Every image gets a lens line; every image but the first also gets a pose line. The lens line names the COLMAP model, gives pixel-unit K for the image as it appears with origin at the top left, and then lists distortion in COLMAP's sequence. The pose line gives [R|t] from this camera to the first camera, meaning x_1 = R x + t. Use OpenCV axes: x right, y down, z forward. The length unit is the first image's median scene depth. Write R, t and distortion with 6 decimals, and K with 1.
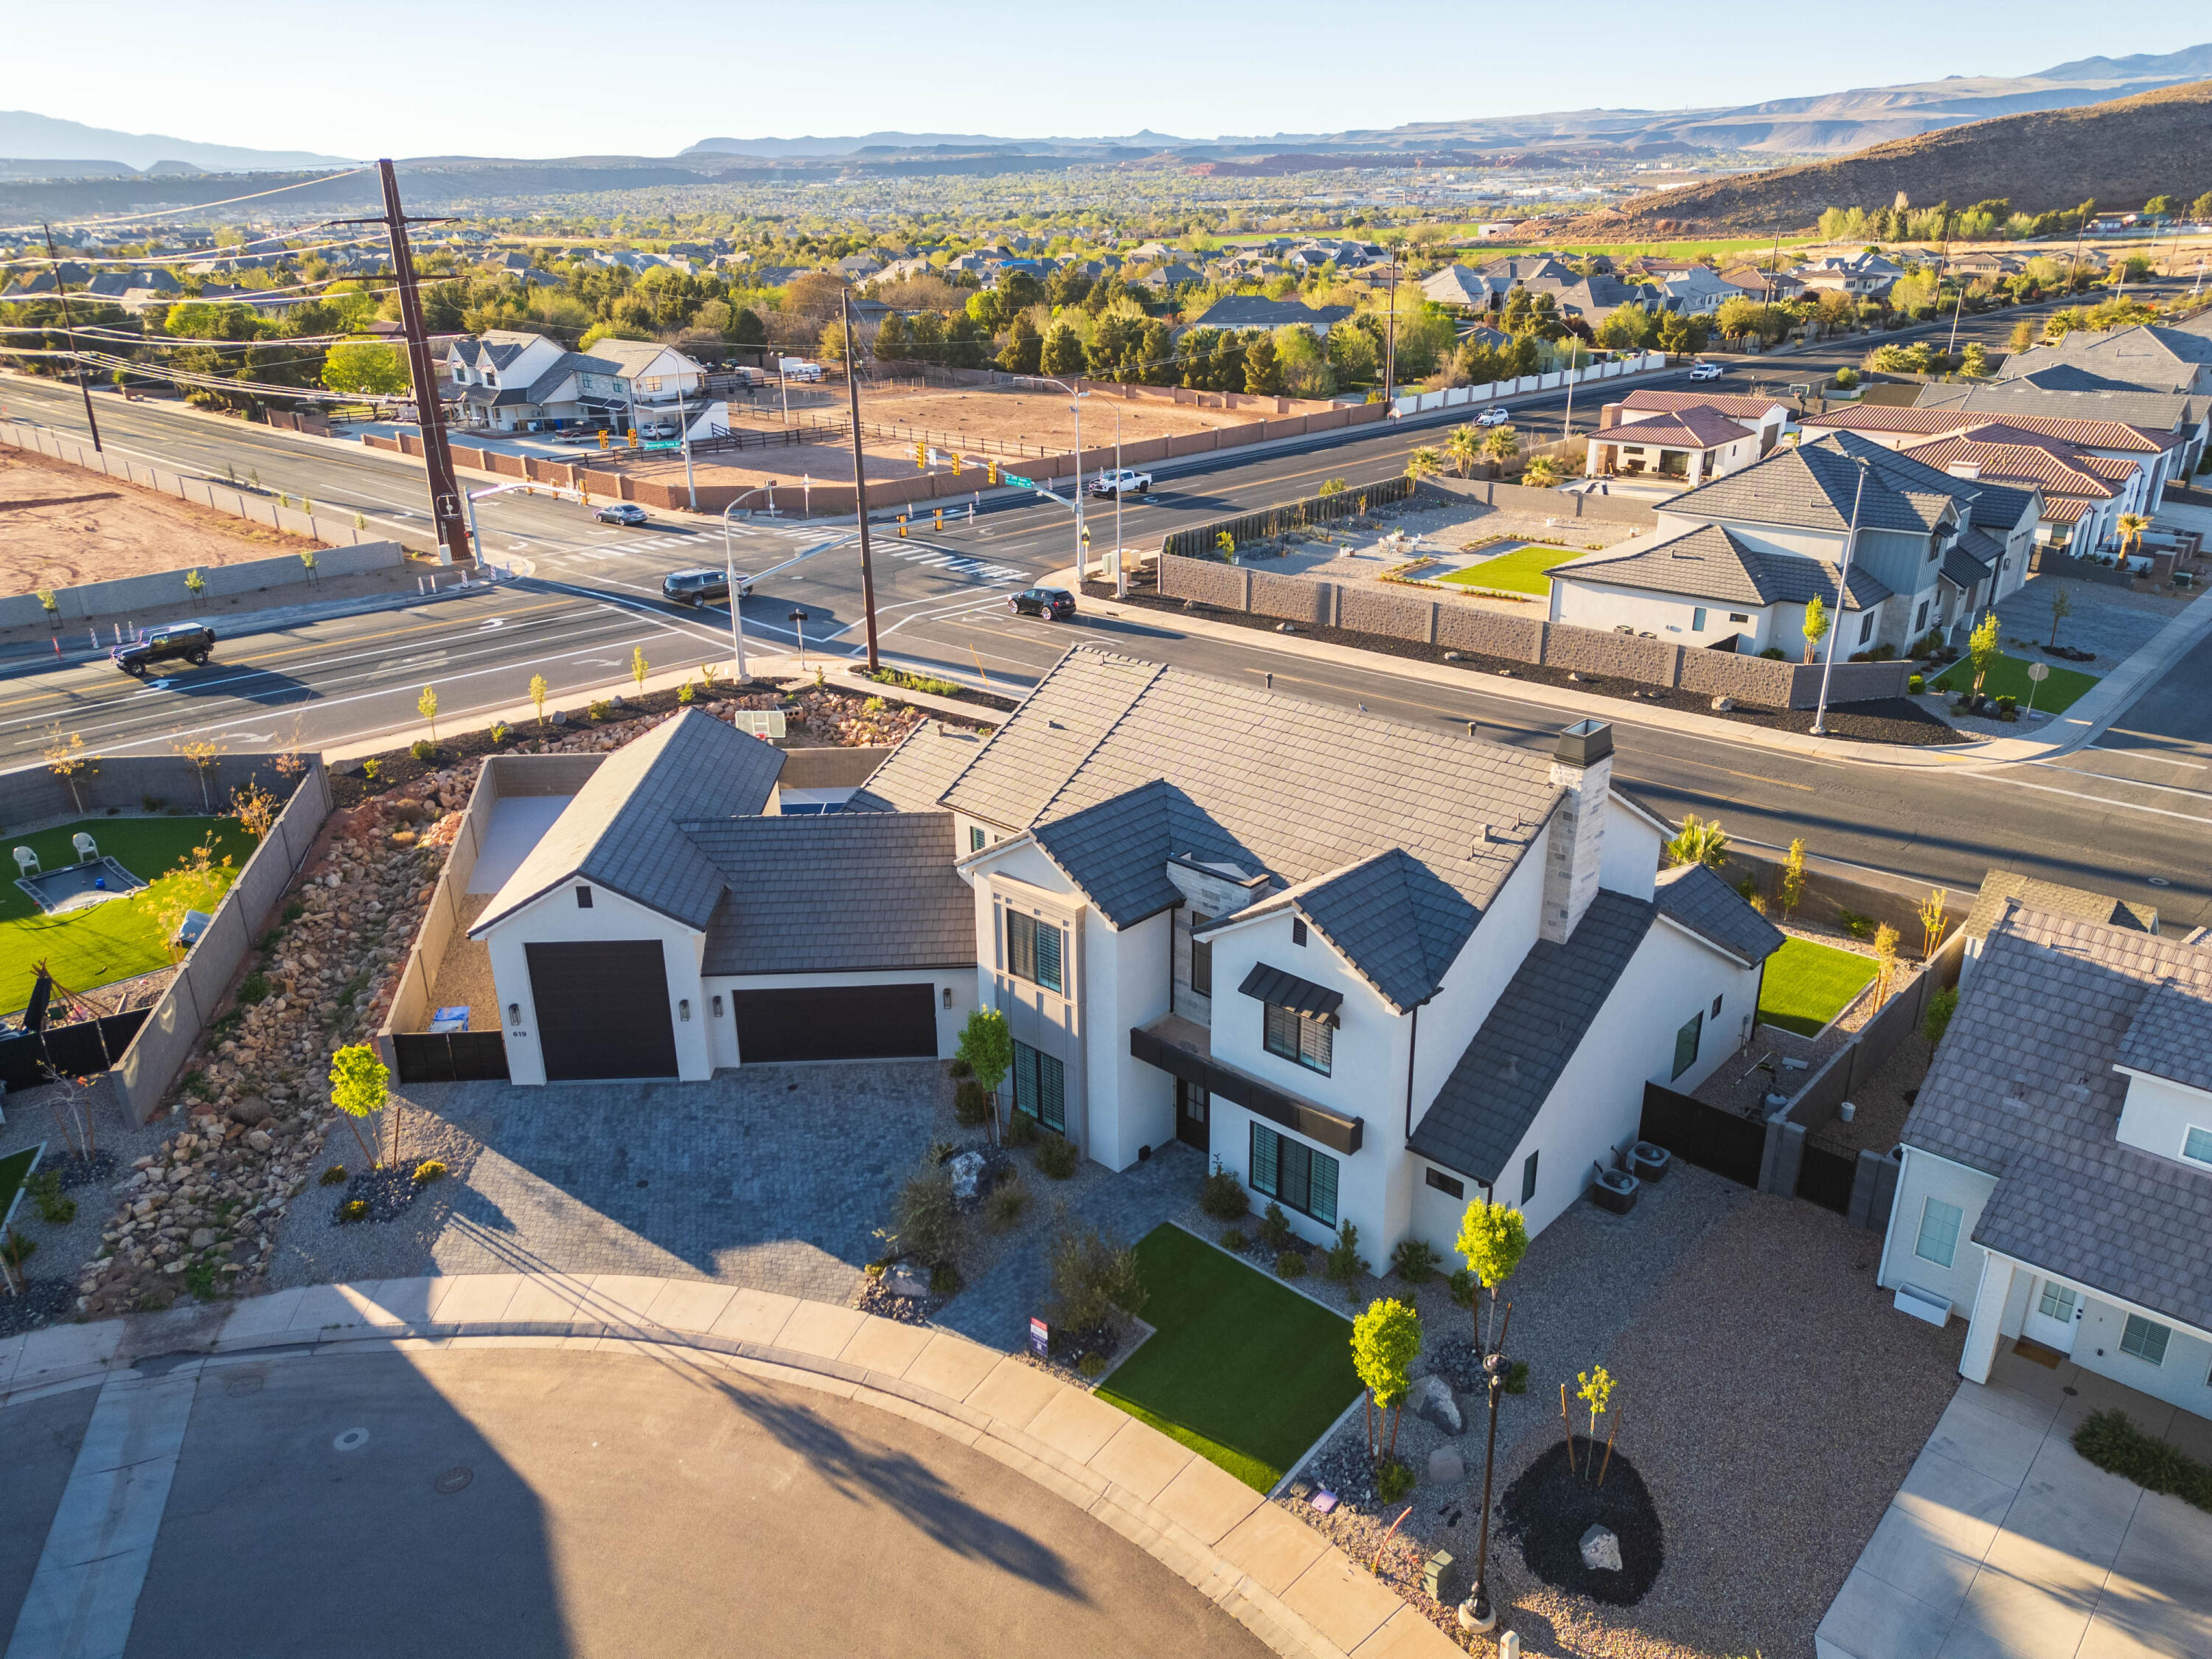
lens RADIAL K [[1545.2, 0, 1109.9], [0, 1545.2, 829.3], [0, 0, 1]] dist [0.064390, -0.056289]
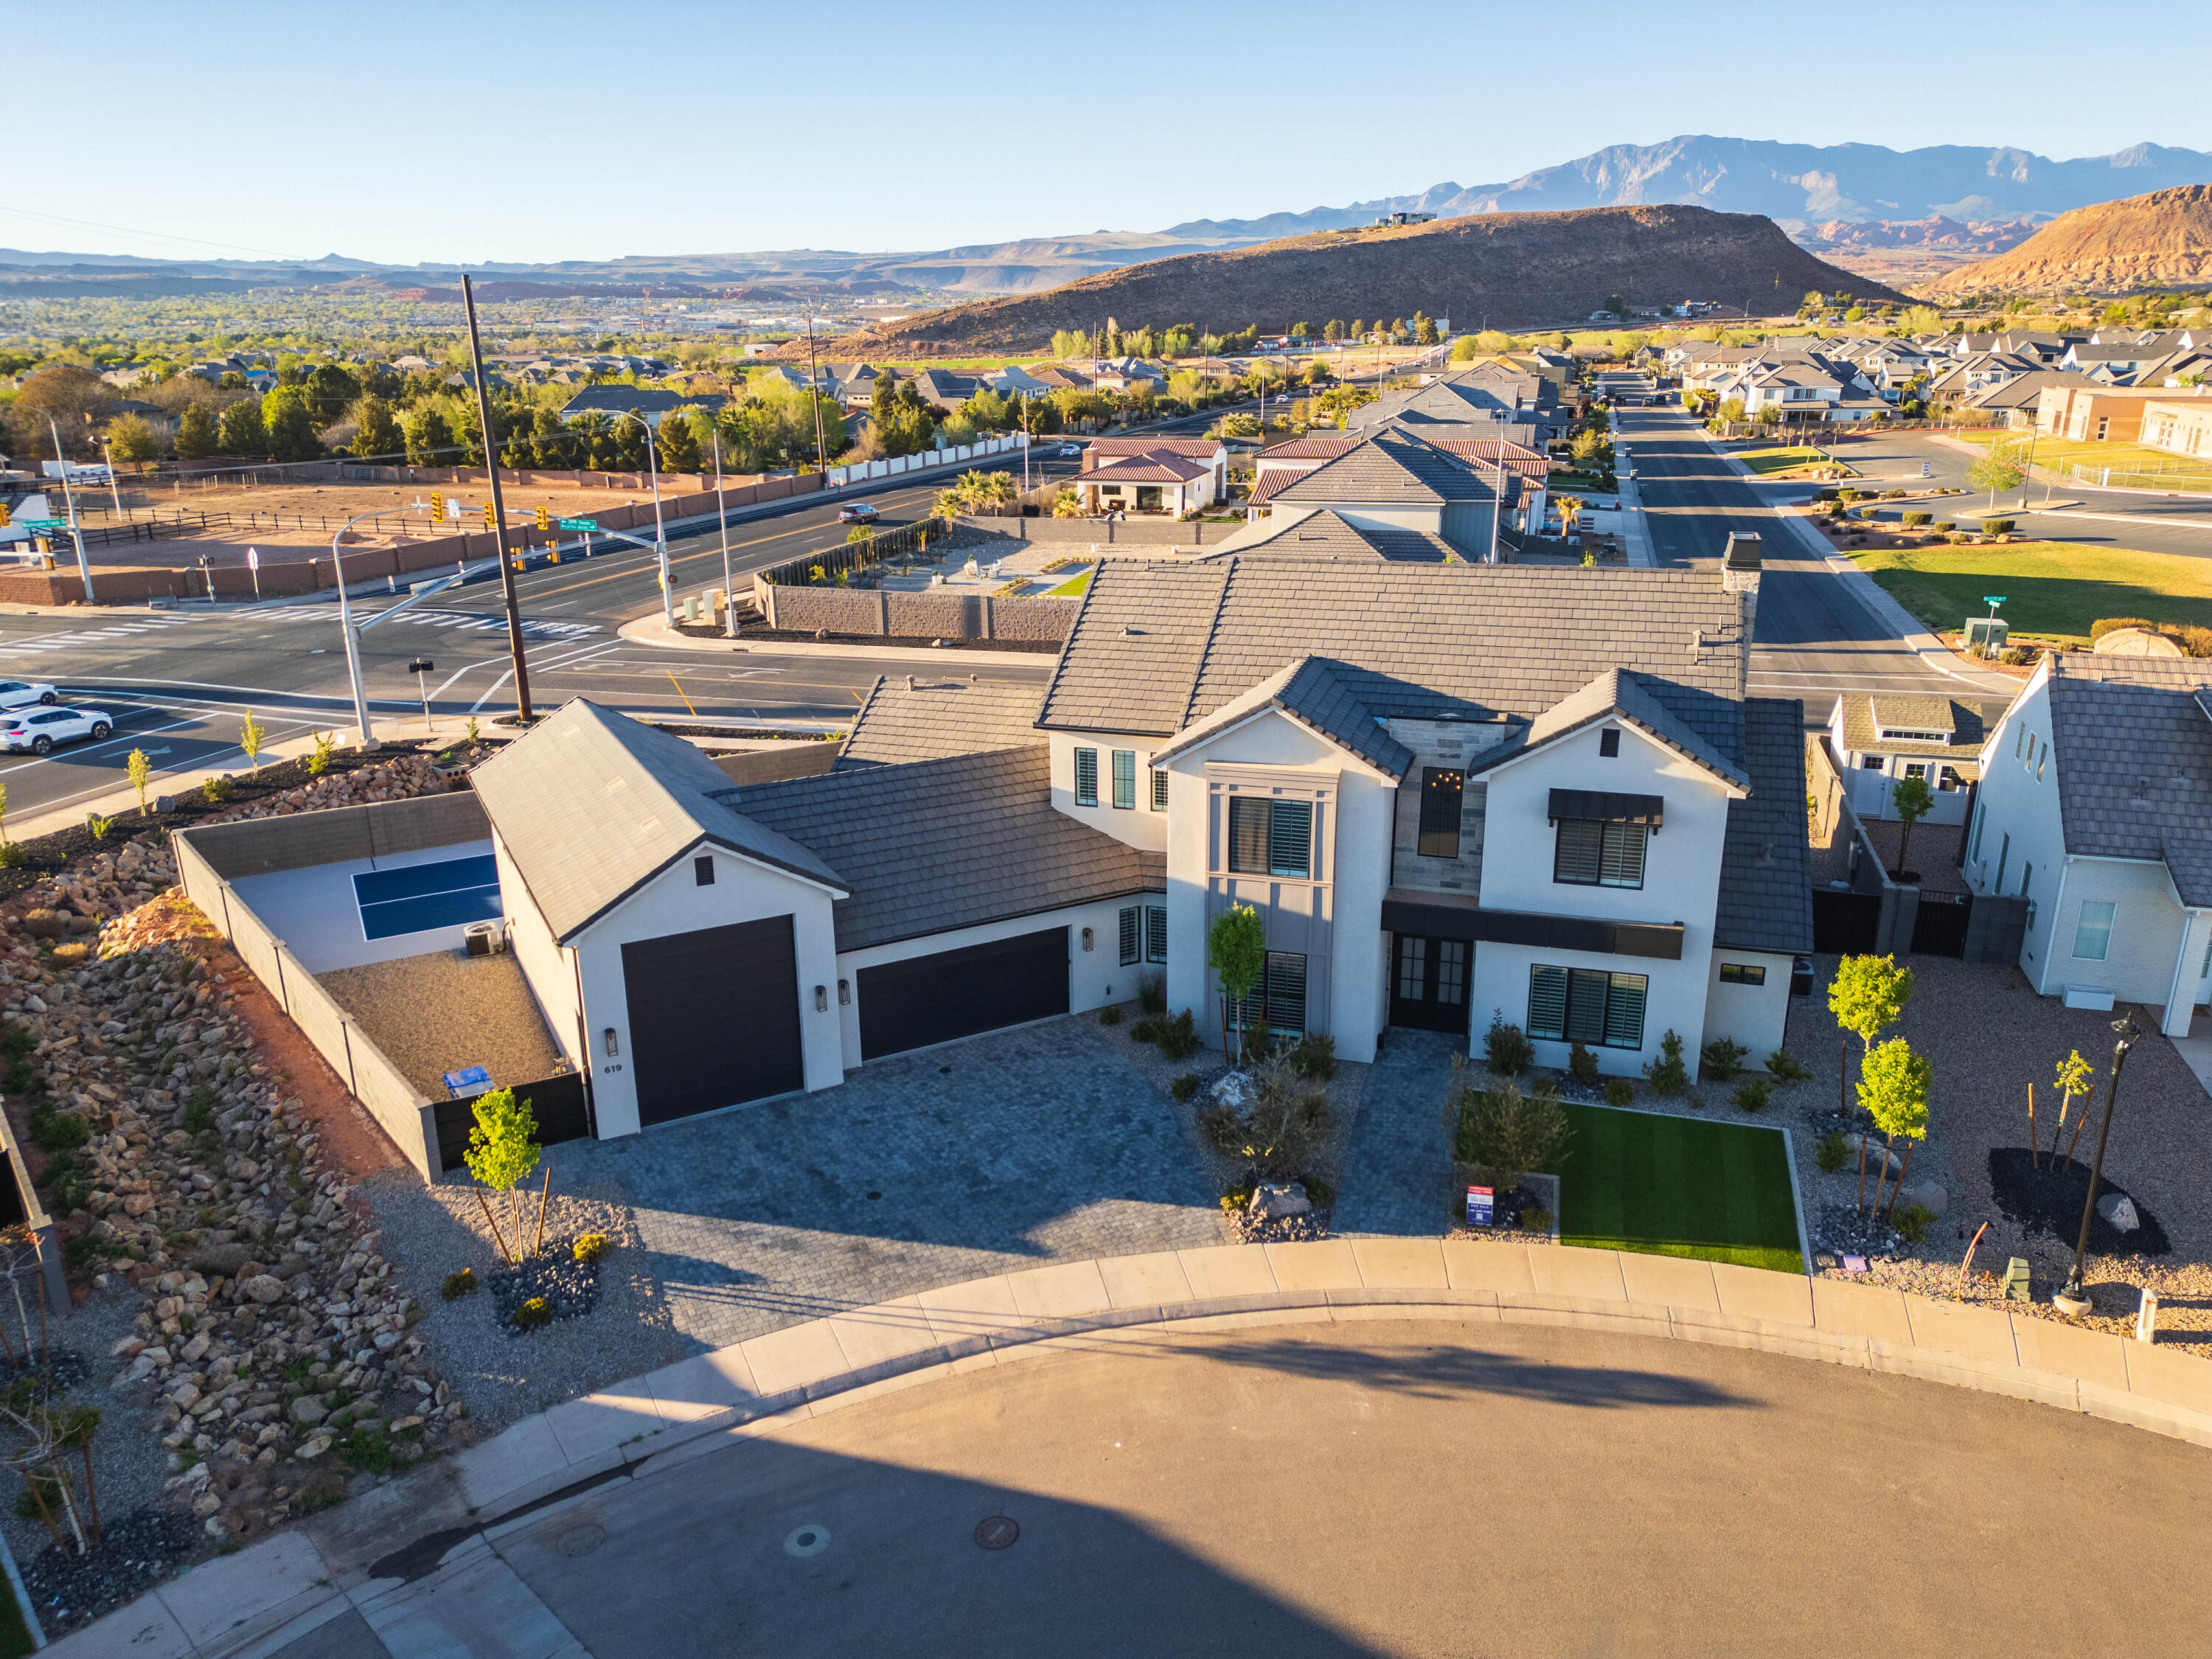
lens RADIAL K [[1545.2, 0, 1109.9], [0, 1545.2, 829.3], [0, 0, 1]] dist [0.064390, -0.056289]
pose [[0.898819, -0.134679, 0.417116, -0.247072], [0.164725, 0.985656, -0.036705, 0.044214], [-0.406190, 0.101701, 0.908112, 0.097615]]
